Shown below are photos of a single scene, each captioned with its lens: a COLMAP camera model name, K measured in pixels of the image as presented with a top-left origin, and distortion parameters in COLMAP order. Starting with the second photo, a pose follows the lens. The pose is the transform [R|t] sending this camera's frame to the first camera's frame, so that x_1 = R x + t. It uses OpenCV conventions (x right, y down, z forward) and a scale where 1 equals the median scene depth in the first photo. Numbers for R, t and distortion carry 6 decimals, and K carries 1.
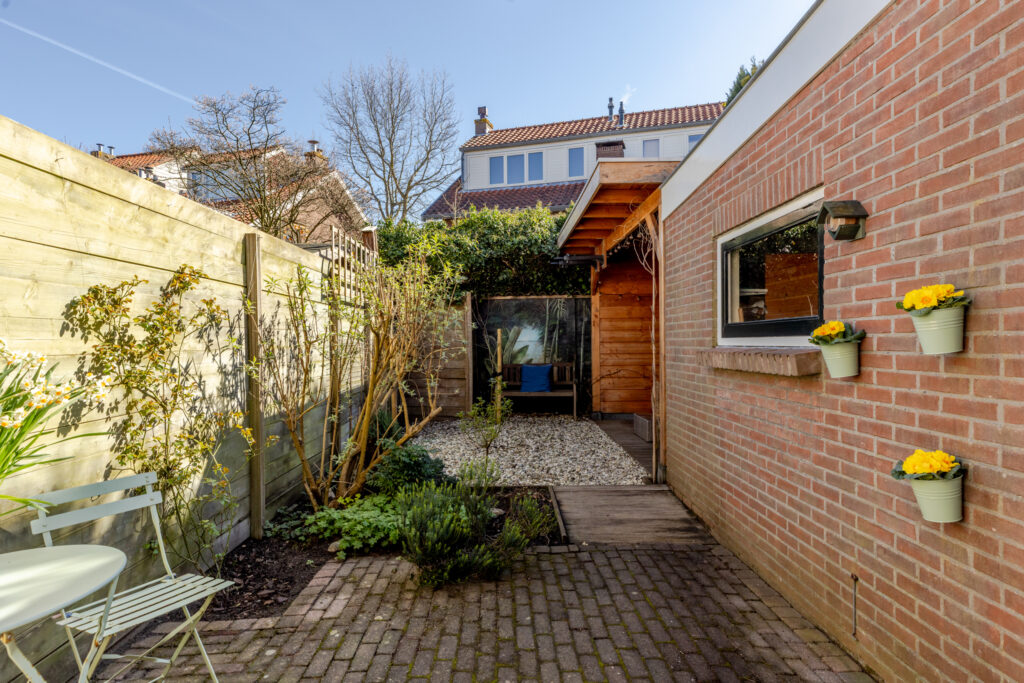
lens RADIAL K [[574.9, 0, 512.0], [0, 574.9, 341.5], [0, 0, 1]] dist [-0.016981, -0.000347]
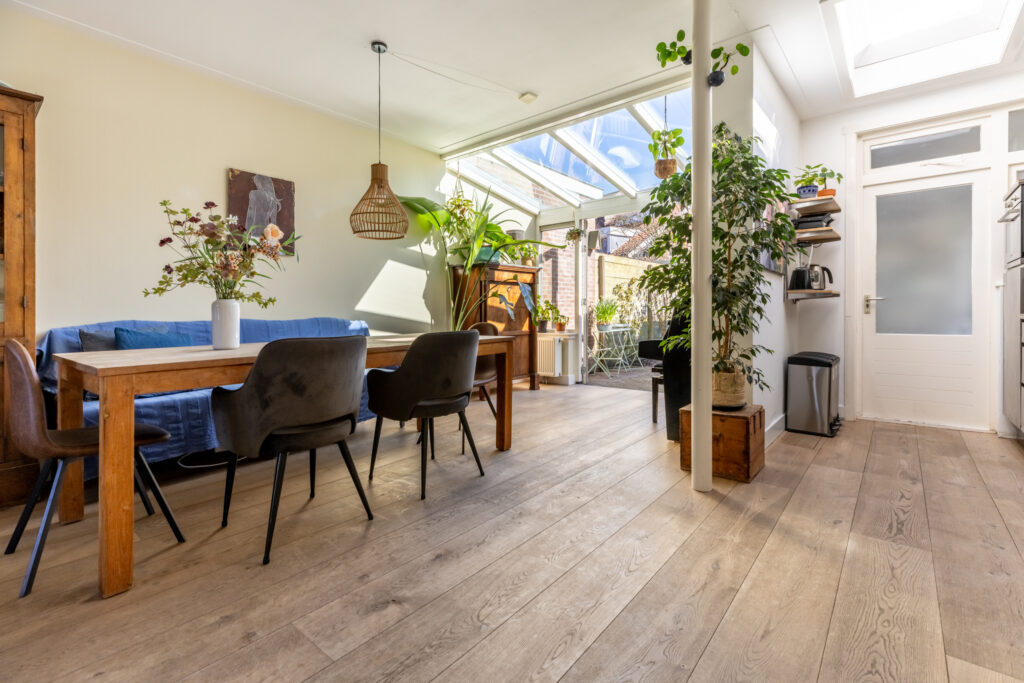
lens RADIAL K [[465.6, 0, 513.0], [0, 465.6, 319.1], [0, 0, 1]] dist [0.006725, 0.000239]
pose [[0.755336, 0.019916, -0.655036, 0.549384], [-0.005885, 0.999704, 0.023609, 0.049629], [0.655312, -0.013978, 0.755229, -1.193792]]
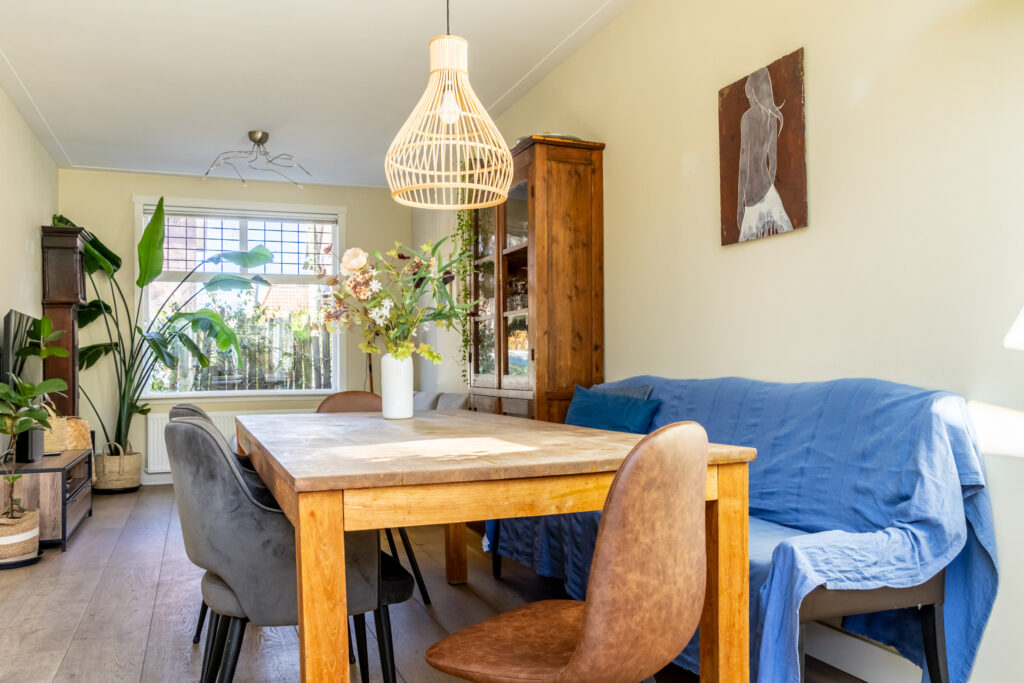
lens RADIAL K [[845.5, 0, 516.0], [0, 845.5, 343.4], [0, 0, 1]] dist [0.001071, -0.000797]
pose [[-0.943765, 0.015138, -0.330271, 0.109978], [0.023194, 0.999522, -0.020463, 0.051380], [0.329804, -0.026972, -0.943664, -0.309695]]
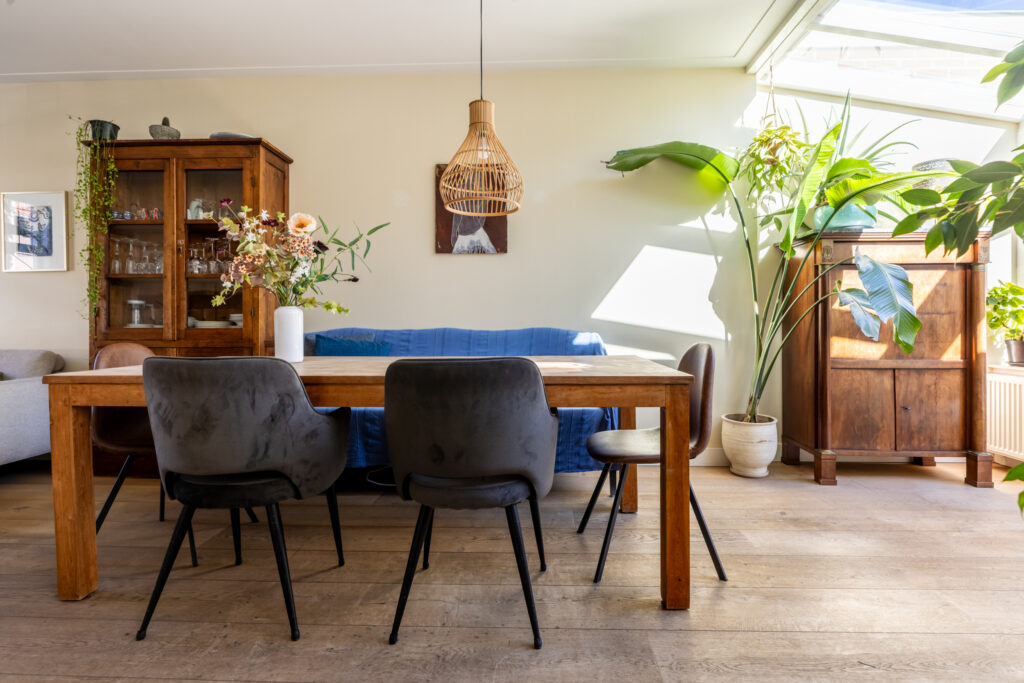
lens RADIAL K [[514.5, 0, 513.0], [0, 514.5, 321.9], [0, 0, 1]] dist [-0.001768, -0.000343]
pose [[-0.055669, 0.014339, -0.998346, 0.464390], [0.000073, 0.999897, 0.014357, 0.049514], [0.998449, 0.000726, -0.055664, -0.765811]]
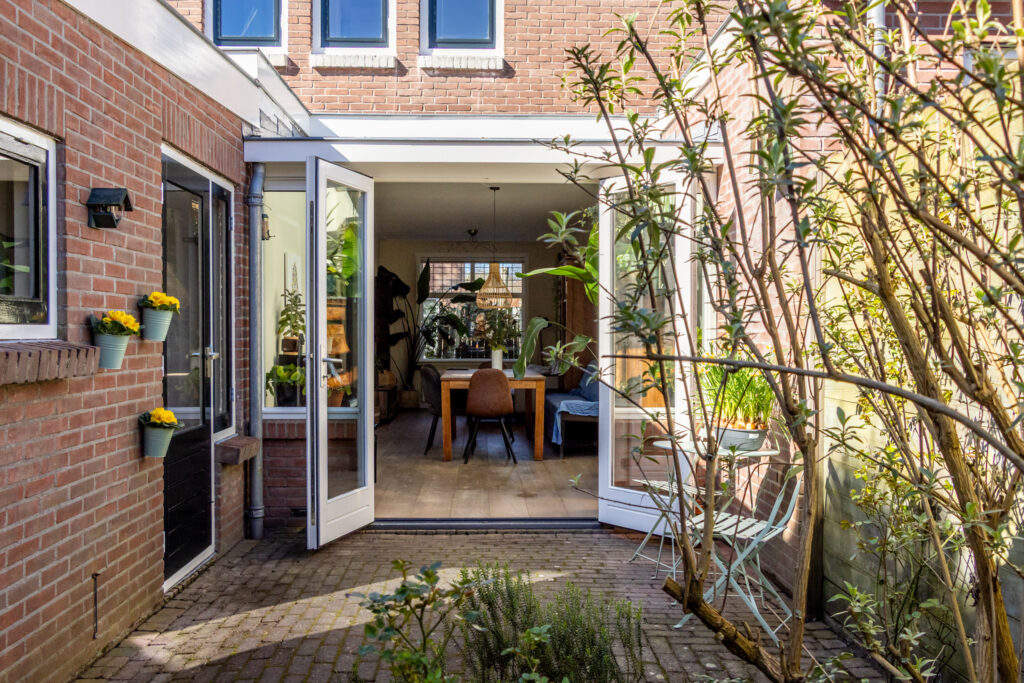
lens RADIAL K [[994.5, 0, 512.0], [0, 994.5, 341.5], [0, 0, 1]] dist [-0.011785, -0.001250]
pose [[-0.999958, 0.008619, -0.003159, -0.059026], [0.008580, 0.999887, 0.012322, -0.003194], [0.003265, 0.012295, -0.999919, 1.399053]]
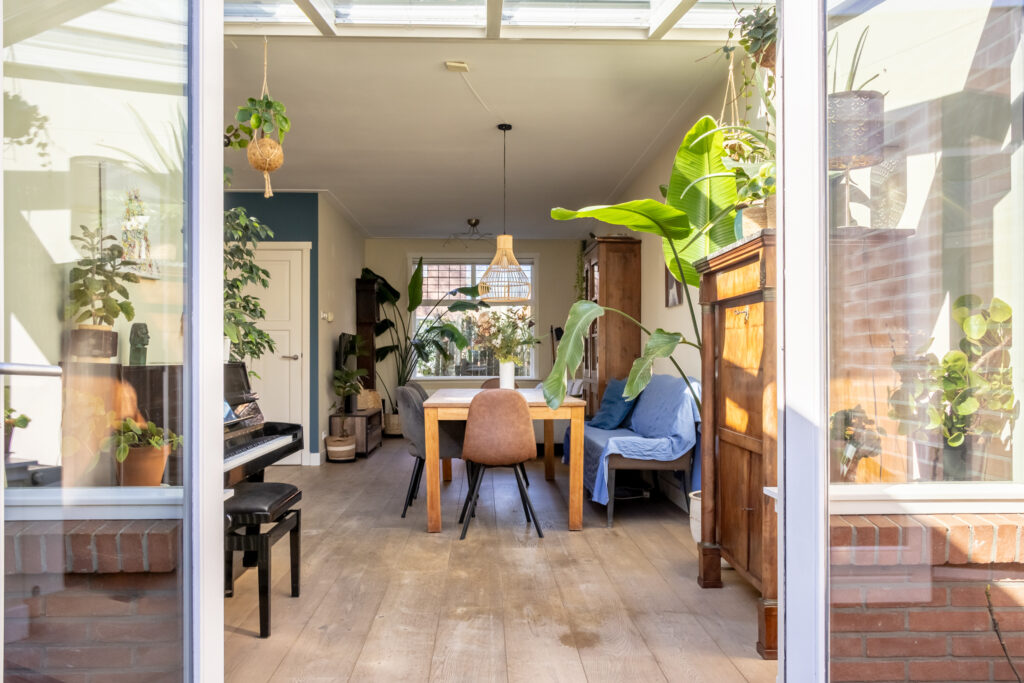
lens RADIAL K [[845.5, 0, 516.0], [0, 845.5, 343.4], [0, 0, 1]] dist [0.001071, -0.000797]
pose [[-0.999830, 0.013127, -0.012980, -0.027122], [0.013279, 0.999844, -0.011667, 0.030679], [0.012825, -0.011837, -0.999848, 0.477608]]
